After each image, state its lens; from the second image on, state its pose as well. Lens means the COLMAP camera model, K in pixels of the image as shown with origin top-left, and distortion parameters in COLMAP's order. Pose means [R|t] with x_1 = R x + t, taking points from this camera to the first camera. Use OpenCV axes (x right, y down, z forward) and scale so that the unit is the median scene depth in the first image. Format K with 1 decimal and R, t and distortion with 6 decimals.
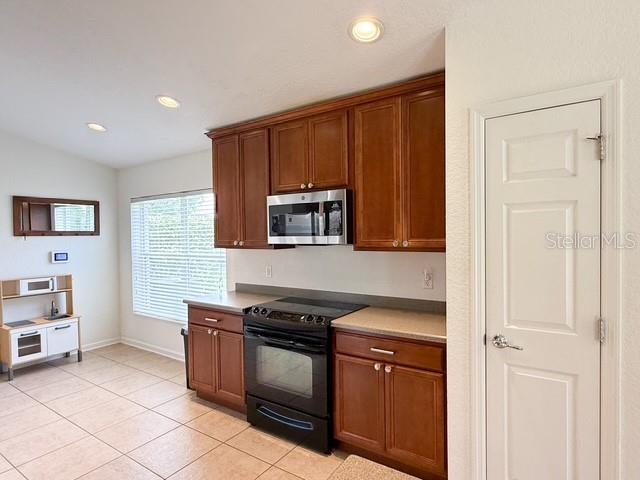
lens RADIAL K [[365.6, 0, 307.4], [0, 365.6, 241.7], [0, 0, 1]] dist [0.011750, 0.001698]
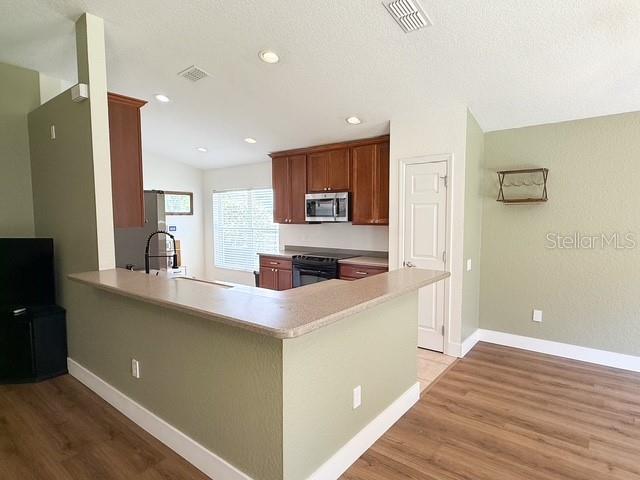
lens RADIAL K [[365.6, 0, 317.1], [0, 365.6, 240.6], [0, 0, 1]] dist [0.011750, 0.001698]
pose [[0.998346, 0.012542, -0.056101, 0.049402], [-0.009698, 0.998668, 0.050674, 0.009858], [0.056662, -0.050046, 0.997138, -0.776267]]
